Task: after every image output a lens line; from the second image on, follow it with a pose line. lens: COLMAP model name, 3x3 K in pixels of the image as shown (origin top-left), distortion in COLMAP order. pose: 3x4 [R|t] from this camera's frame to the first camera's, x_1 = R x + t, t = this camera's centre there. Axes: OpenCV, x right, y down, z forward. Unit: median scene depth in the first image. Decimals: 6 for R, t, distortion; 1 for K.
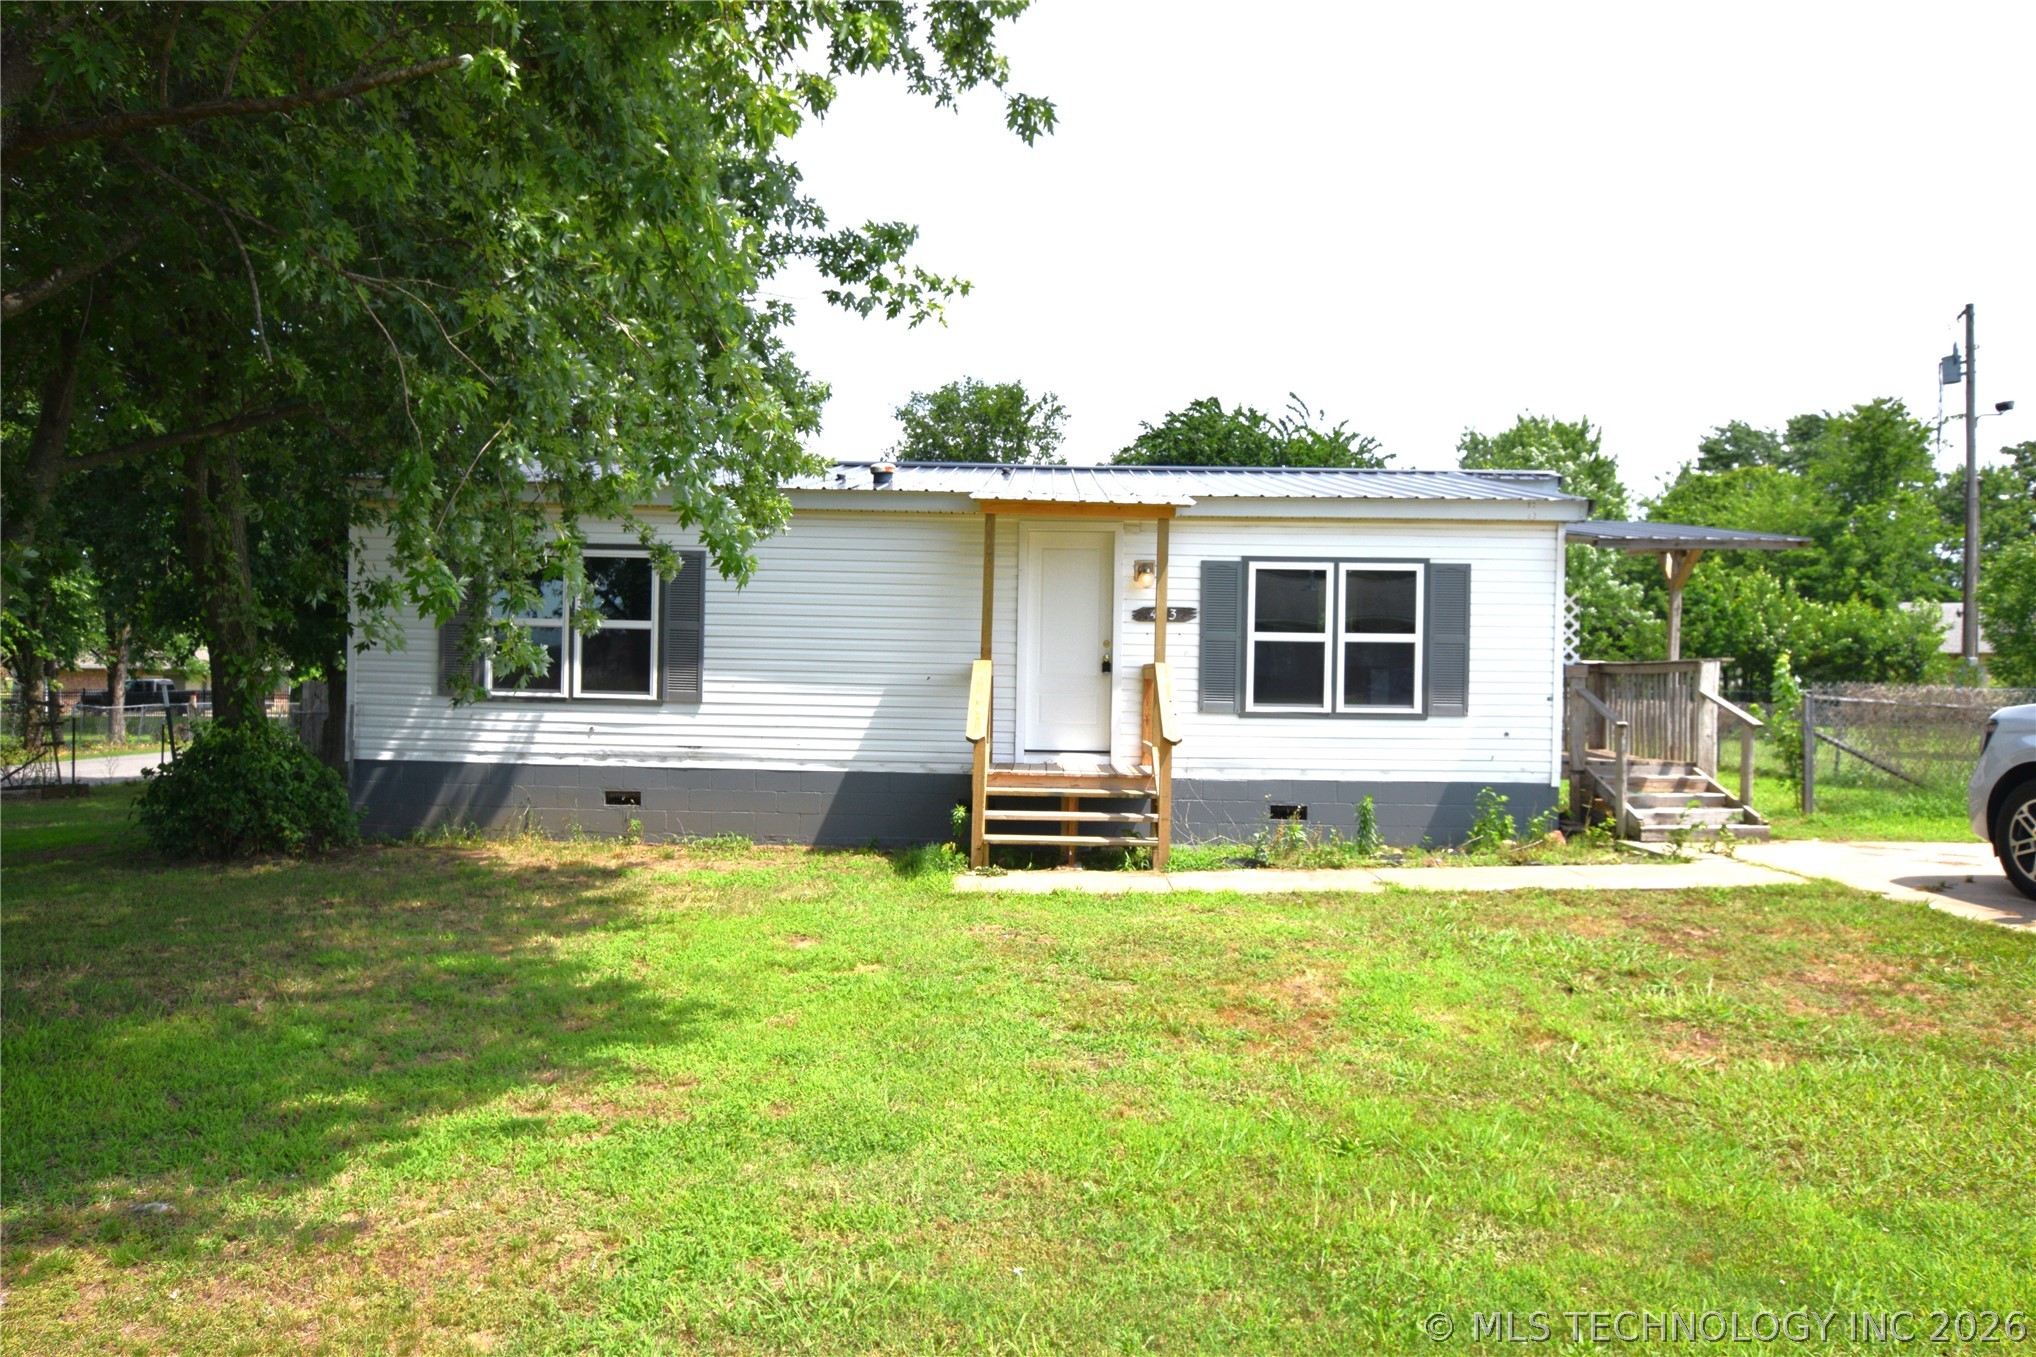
lens RADIAL K [[1400.7, 0, 1018.0], [0, 1400.7, 681.9], [0, 0, 1]] dist [-0.007044, -0.000375]
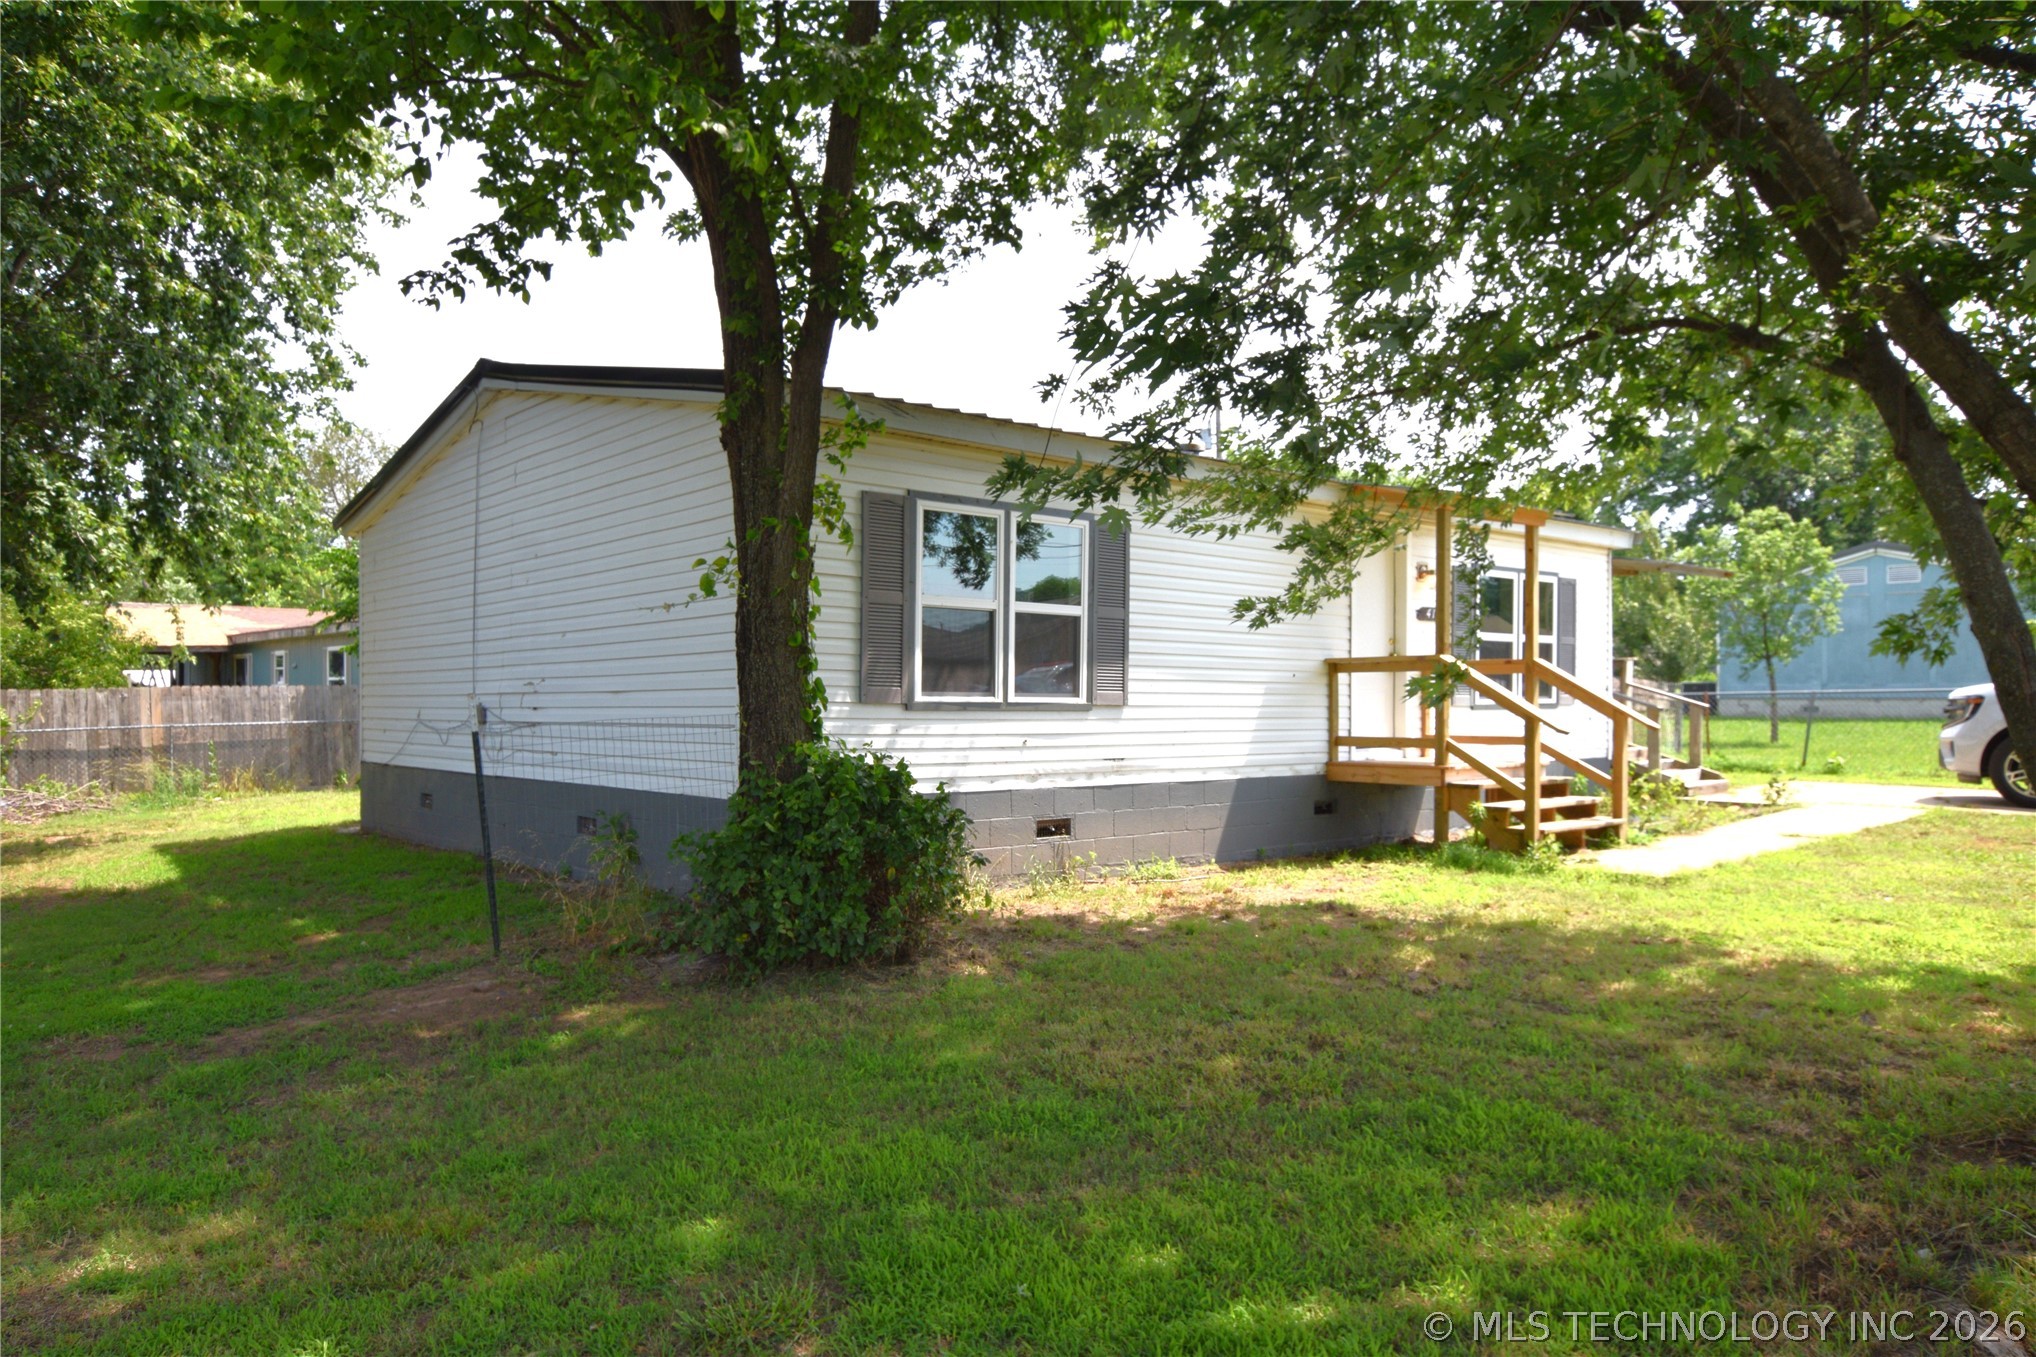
lens RADIAL K [[1400.7, 0, 1017.1], [0, 1400.7, 678.1], [0, 0, 1]] dist [-0.007044, -0.000375]
pose [[0.718327, -0.003753, 0.695695, -0.851300], [-0.001748, 0.999973, 0.007199, -0.007597], [-0.695703, -0.006387, 0.718301, 0.444675]]
